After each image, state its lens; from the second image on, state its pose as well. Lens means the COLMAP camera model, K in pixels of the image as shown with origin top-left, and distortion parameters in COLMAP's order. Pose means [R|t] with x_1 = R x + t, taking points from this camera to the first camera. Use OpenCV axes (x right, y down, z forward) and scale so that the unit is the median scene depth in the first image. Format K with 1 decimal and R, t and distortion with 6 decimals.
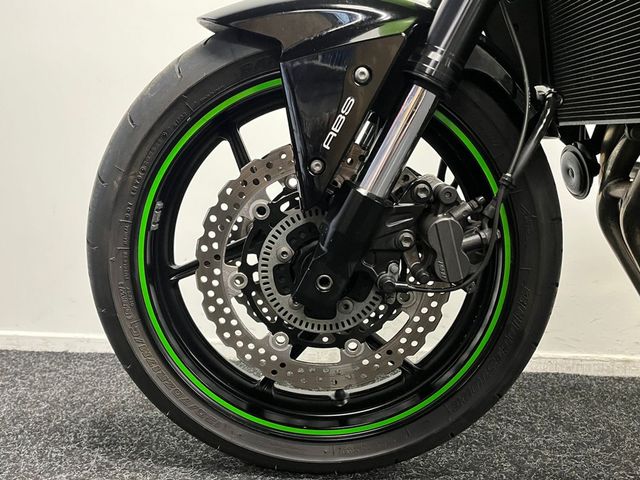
lens RADIAL K [[528.7, 0, 316.1], [0, 528.7, 238.4], [0, 0, 1]] dist [0.057424, -0.076508]
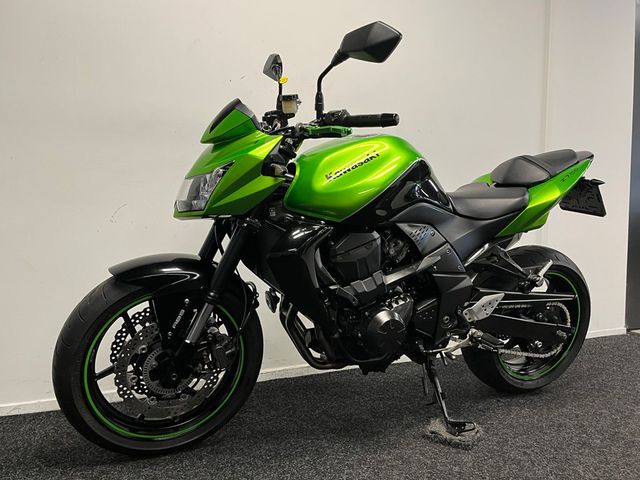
lens RADIAL K [[528.7, 0, 321.5], [0, 528.7, 241.2], [0, 0, 1]] dist [0.057424, -0.076508]
pose [[0.897721, -0.054802, 0.437143, -0.390097], [0.045308, 0.998456, 0.032127, -0.558936], [-0.438228, -0.009035, 0.898818, -1.466362]]
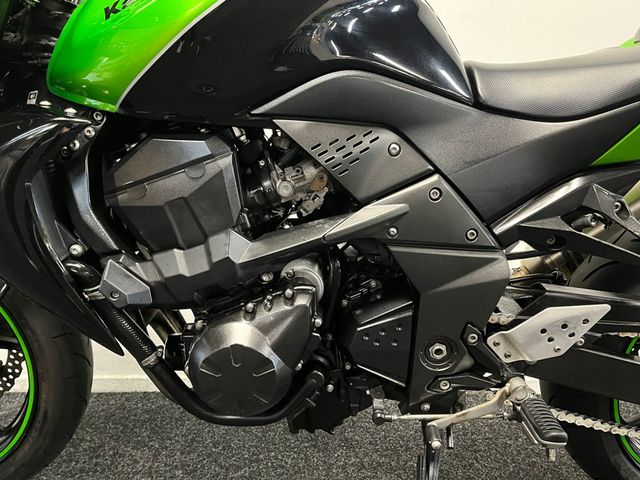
lens RADIAL K [[528.7, 0, 329.3], [0, 528.7, 244.1], [0, 0, 1]] dist [0.057424, -0.076508]
pose [[0.999106, -0.026677, 0.032804, 1.121133], [0.023724, 0.995896, 0.087343, -0.386909], [-0.034999, -0.086487, 0.995638, -0.427742]]
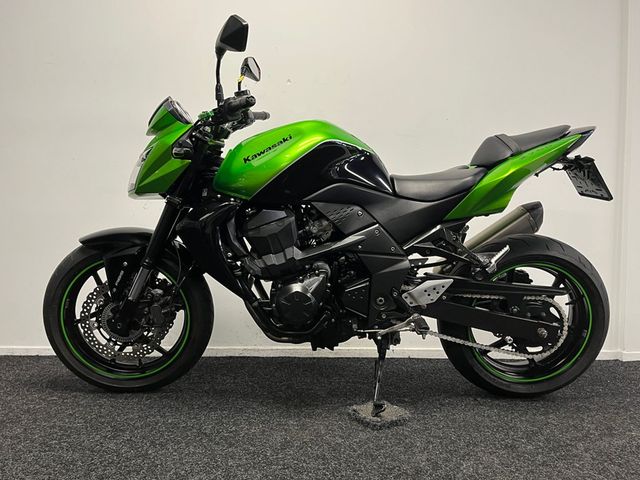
lens RADIAL K [[528.7, 0, 322.8], [0, 528.7, 240.9], [0, 0, 1]] dist [0.057424, -0.076508]
pose [[0.998435, -0.024893, 0.050075, 0.969724], [0.025438, 0.999624, -0.010271, -0.321332], [-0.049801, 0.011529, 0.998693, -2.013906]]
